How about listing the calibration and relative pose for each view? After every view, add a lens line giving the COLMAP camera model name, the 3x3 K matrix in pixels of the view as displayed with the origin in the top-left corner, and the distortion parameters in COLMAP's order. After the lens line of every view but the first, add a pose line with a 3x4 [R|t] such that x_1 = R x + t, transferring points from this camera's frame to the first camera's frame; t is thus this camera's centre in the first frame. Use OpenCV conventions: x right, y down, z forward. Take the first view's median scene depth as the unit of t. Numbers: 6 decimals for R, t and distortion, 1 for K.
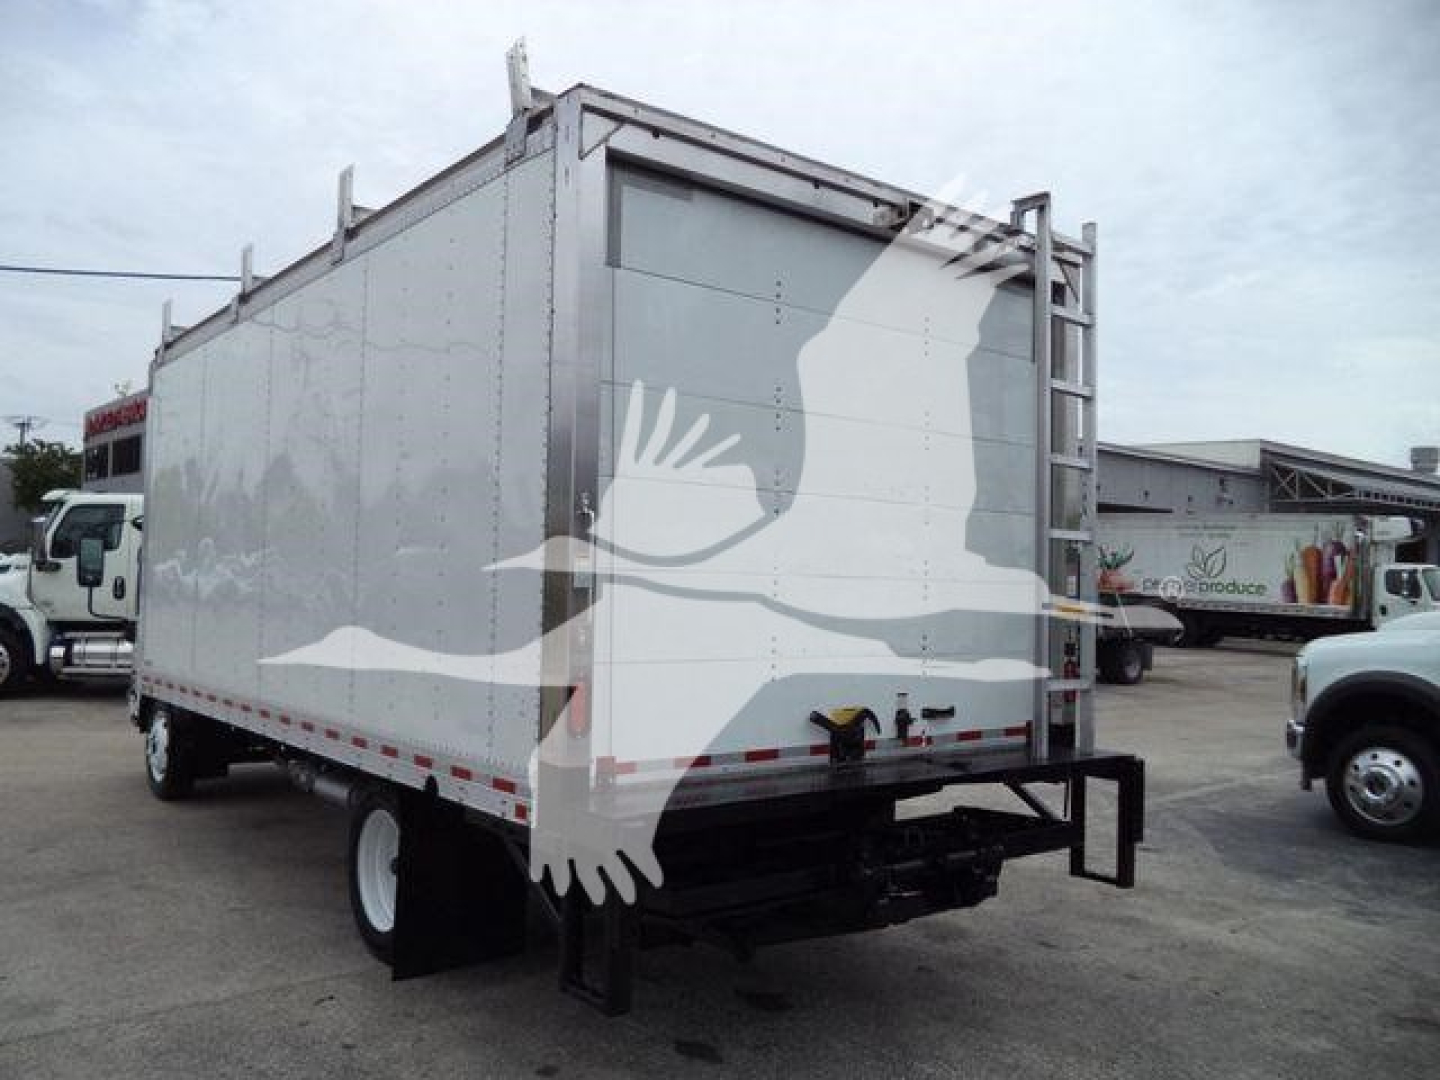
lens RADIAL K [[1160.4, 0, 726.4], [0, 1160.4, 541.1], [0, 0, 1]] dist [-0.019428, -0.008556]
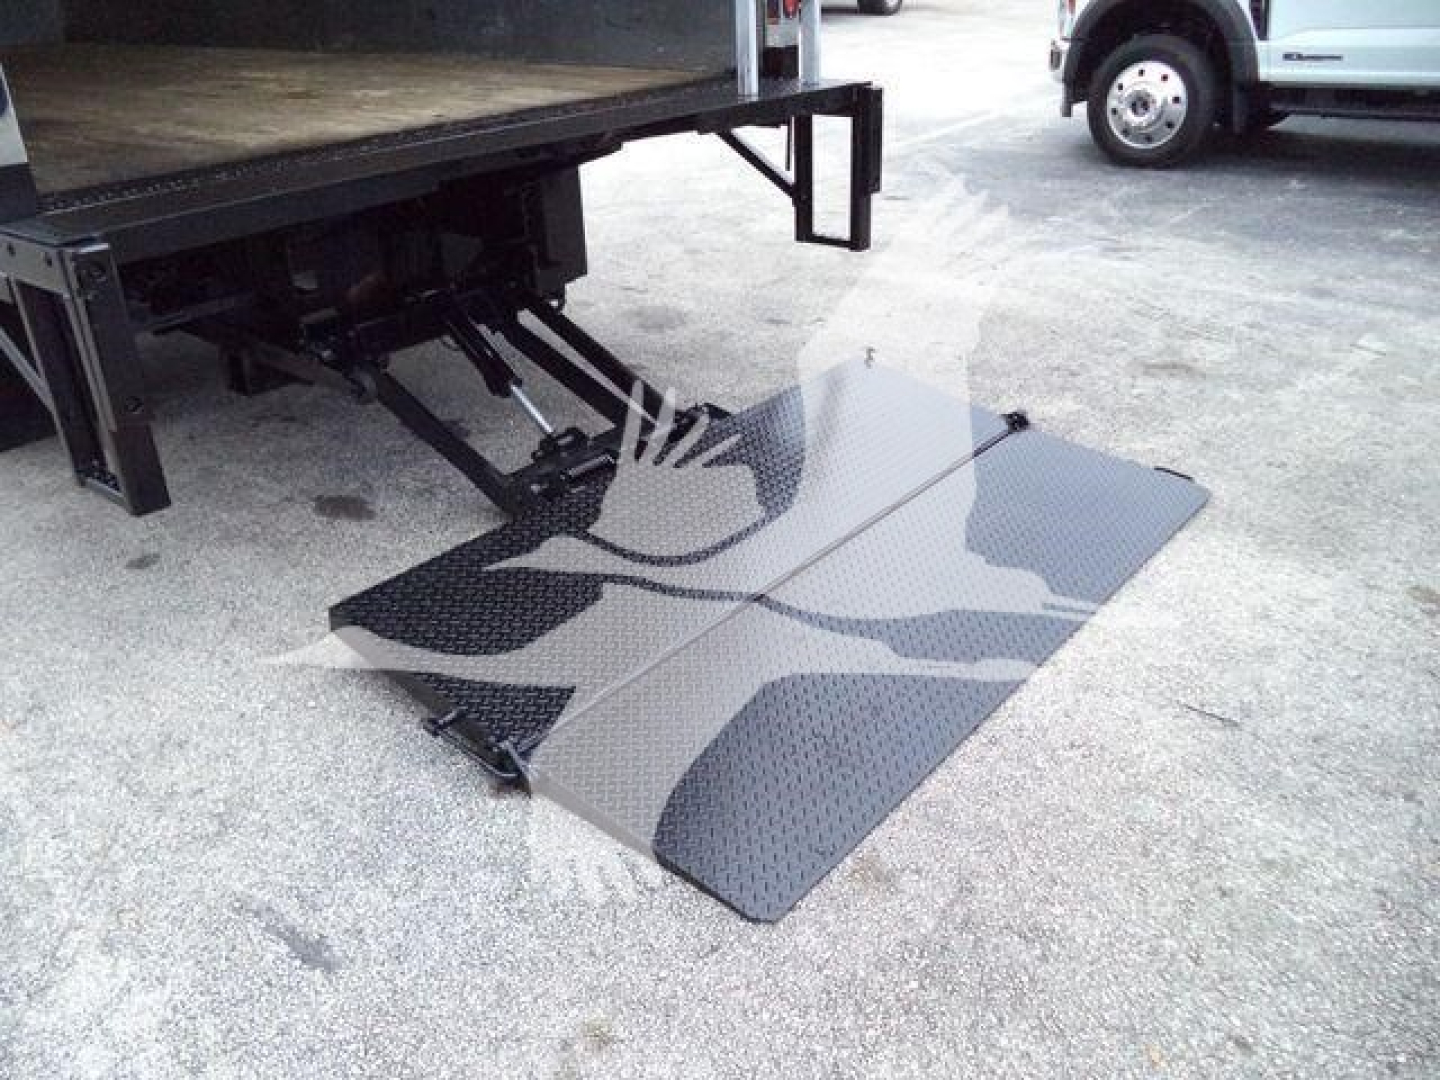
lens RADIAL K [[1184.8, 0, 746.1], [0, 1184.8, 524.8], [0, 0, 1]] dist [-0.019810, -0.004451]
pose [[0.974468, -0.142016, 0.173909, 0.090642], [0.038682, 0.869161, 0.493014, 0.049515], [-0.221171, -0.473699, 0.852462, 0.201927]]
